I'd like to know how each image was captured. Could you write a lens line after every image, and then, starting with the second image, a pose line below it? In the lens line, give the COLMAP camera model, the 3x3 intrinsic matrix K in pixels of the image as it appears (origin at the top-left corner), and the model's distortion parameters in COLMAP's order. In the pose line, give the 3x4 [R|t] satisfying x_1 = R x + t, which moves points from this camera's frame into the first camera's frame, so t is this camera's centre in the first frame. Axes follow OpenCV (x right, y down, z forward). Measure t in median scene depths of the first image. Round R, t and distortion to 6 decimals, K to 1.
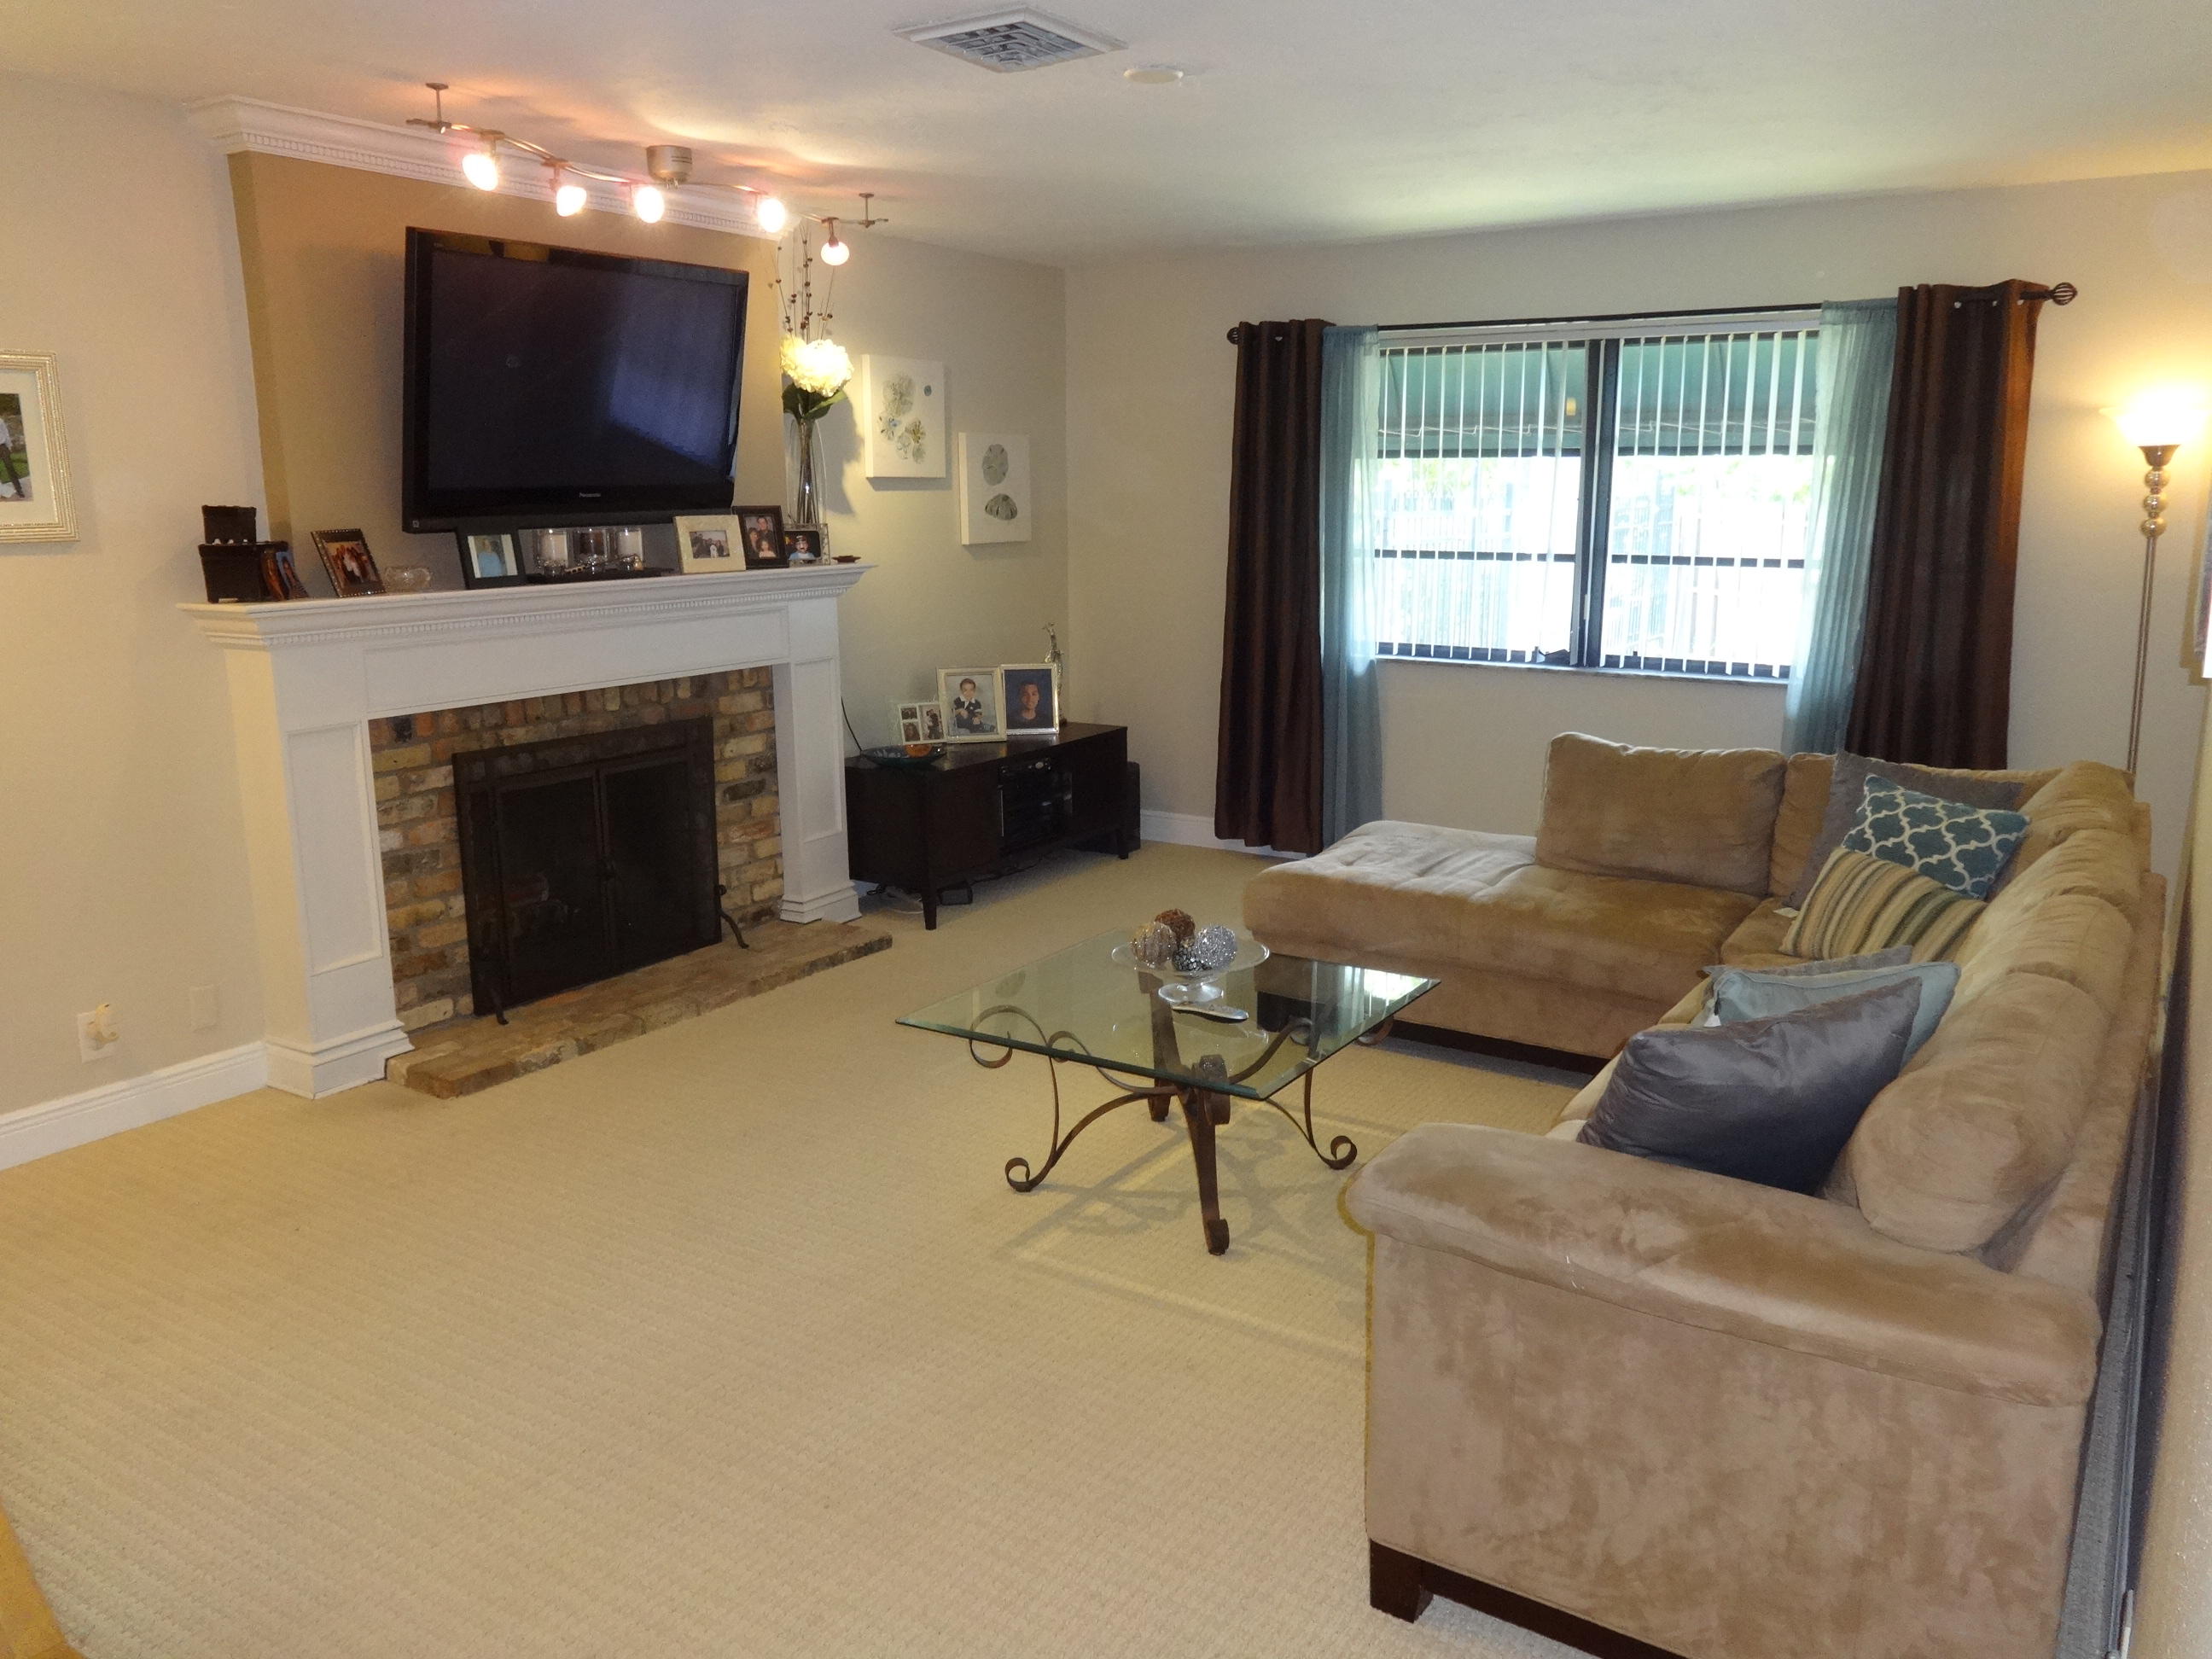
lens RADIAL K [[1650.4, 0, 1115.8], [0, 1650.4, 825.1], [0, 0, 1]] dist [-0.007286, -0.003630]
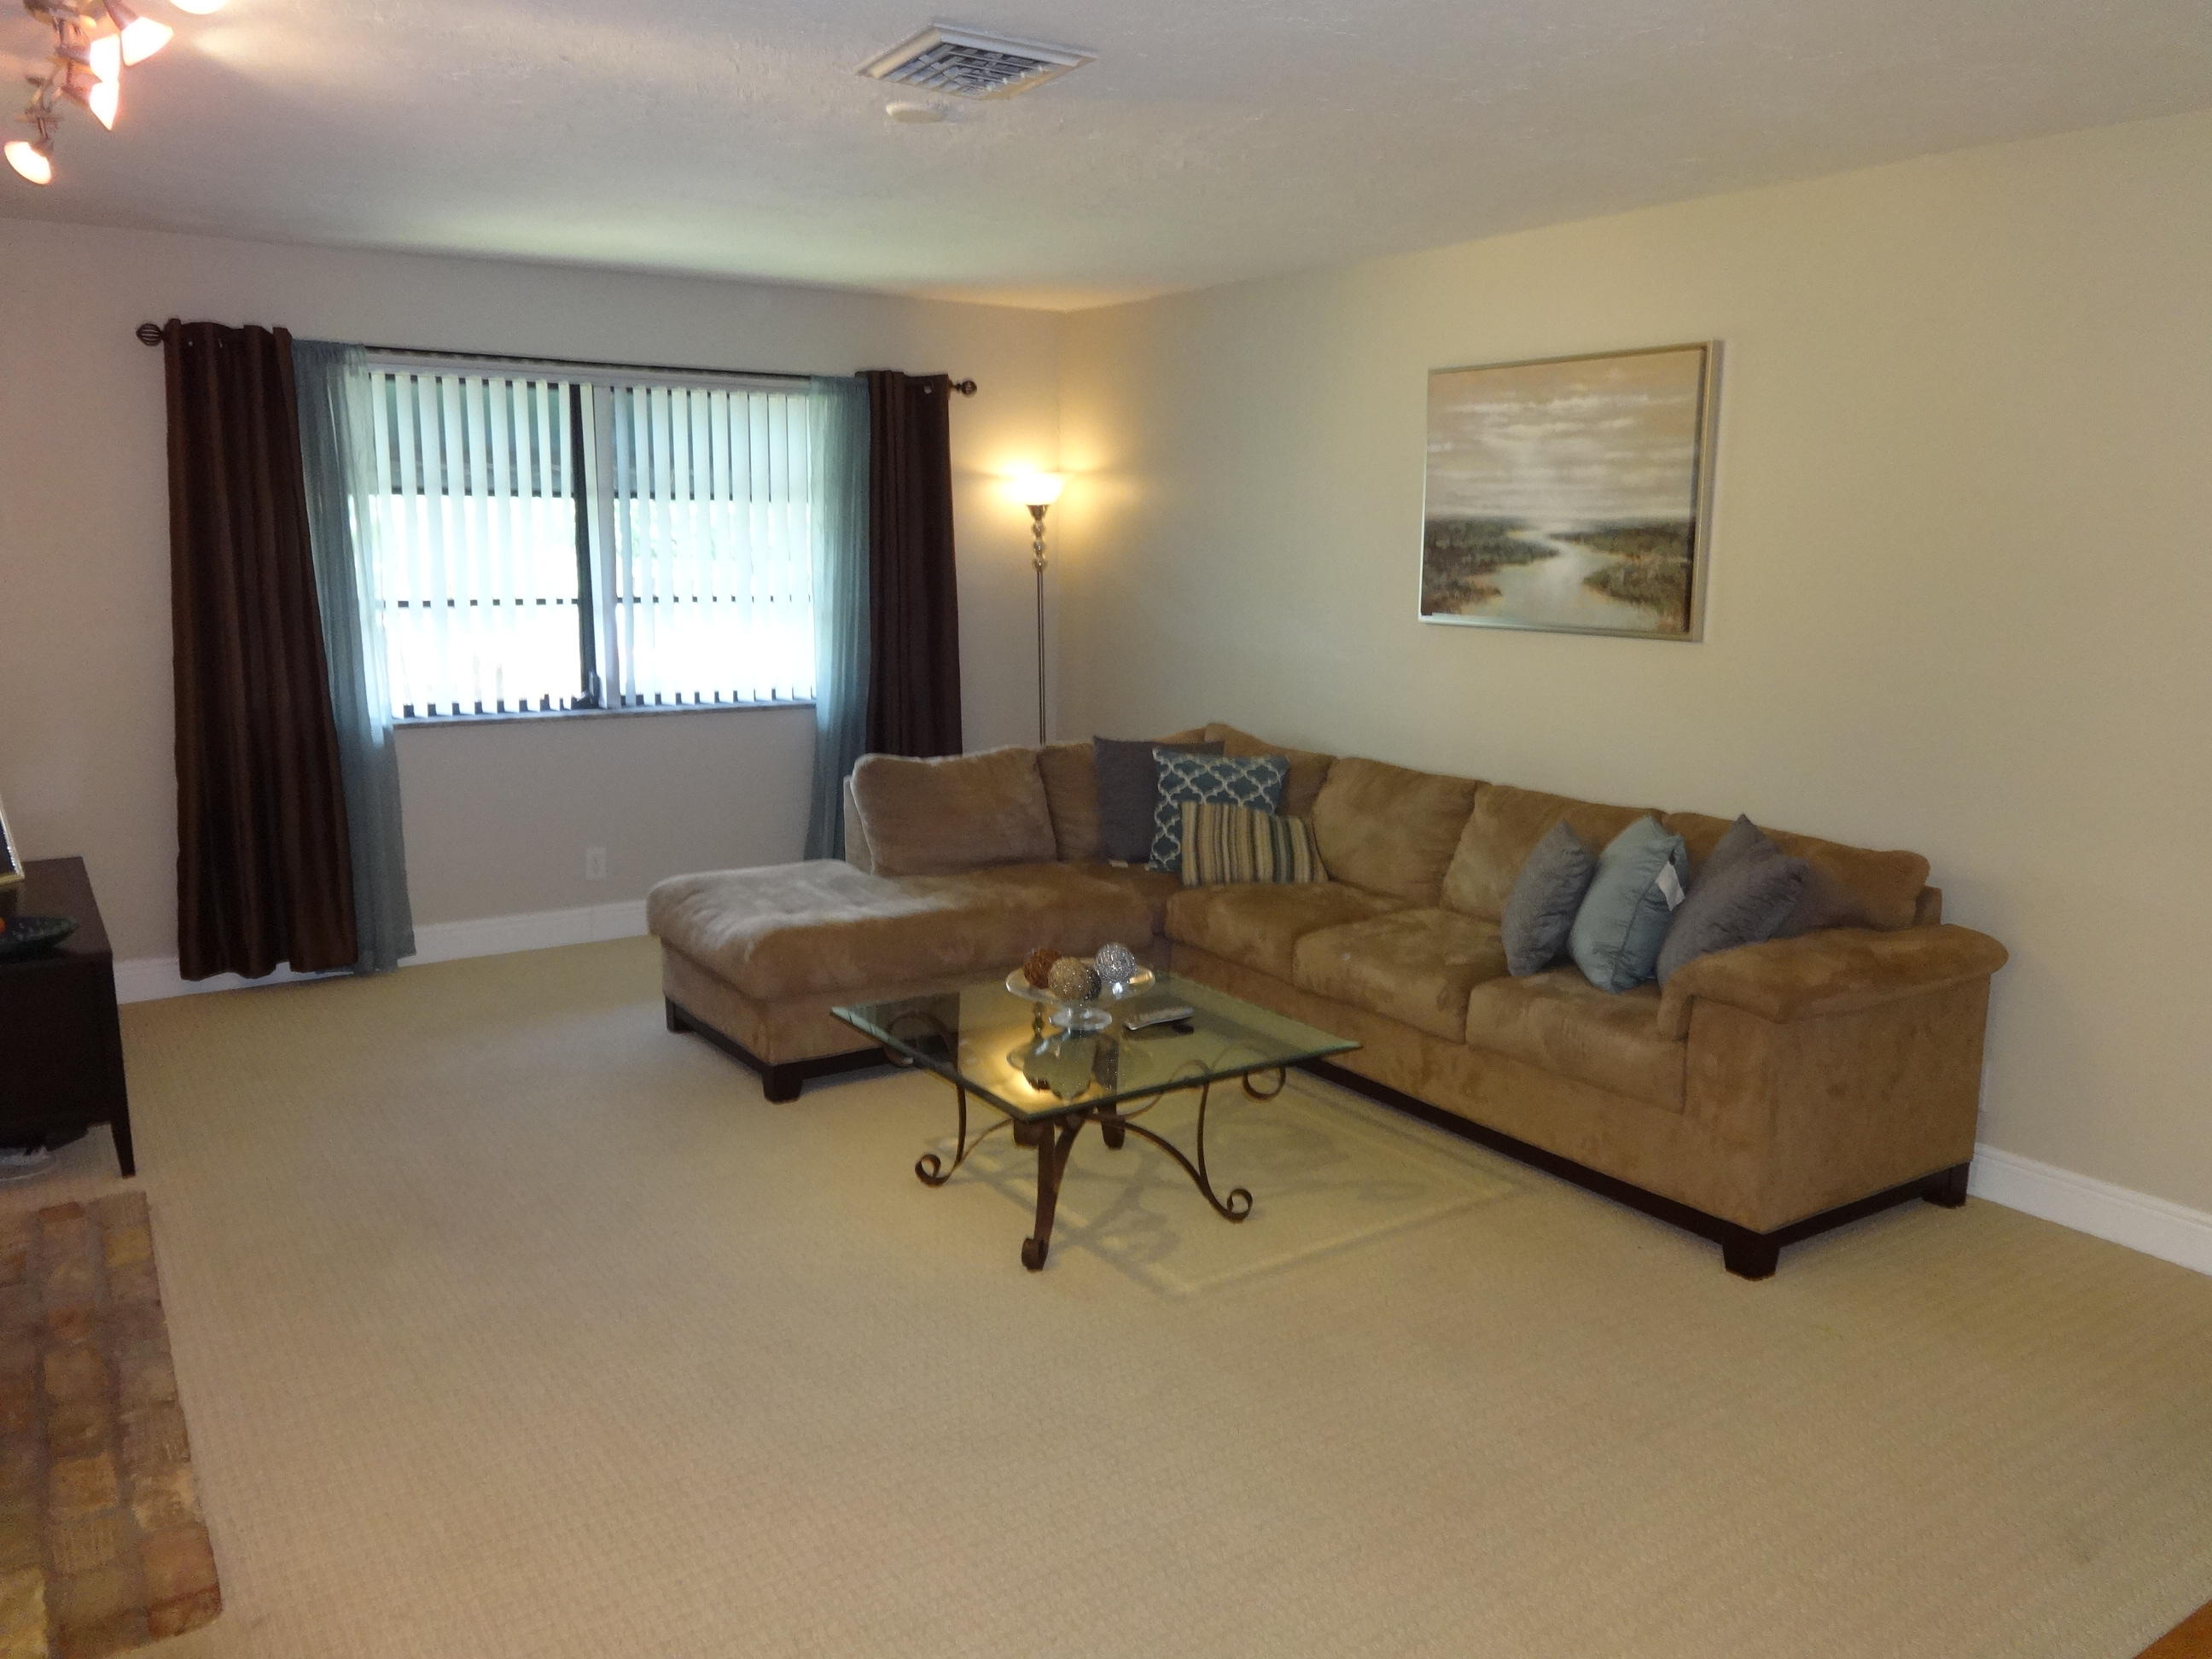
lens RADIAL K [[1650.4, 0, 1117.0], [0, 1650.4, 827.9], [0, 0, 1]] dist [-0.007286, -0.003630]
pose [[0.392875, -0.158689, 0.905797, -0.598148], [0.176094, 0.979753, 0.095267, -0.077458], [-0.902574, 0.122077, 0.412864, 0.367848]]
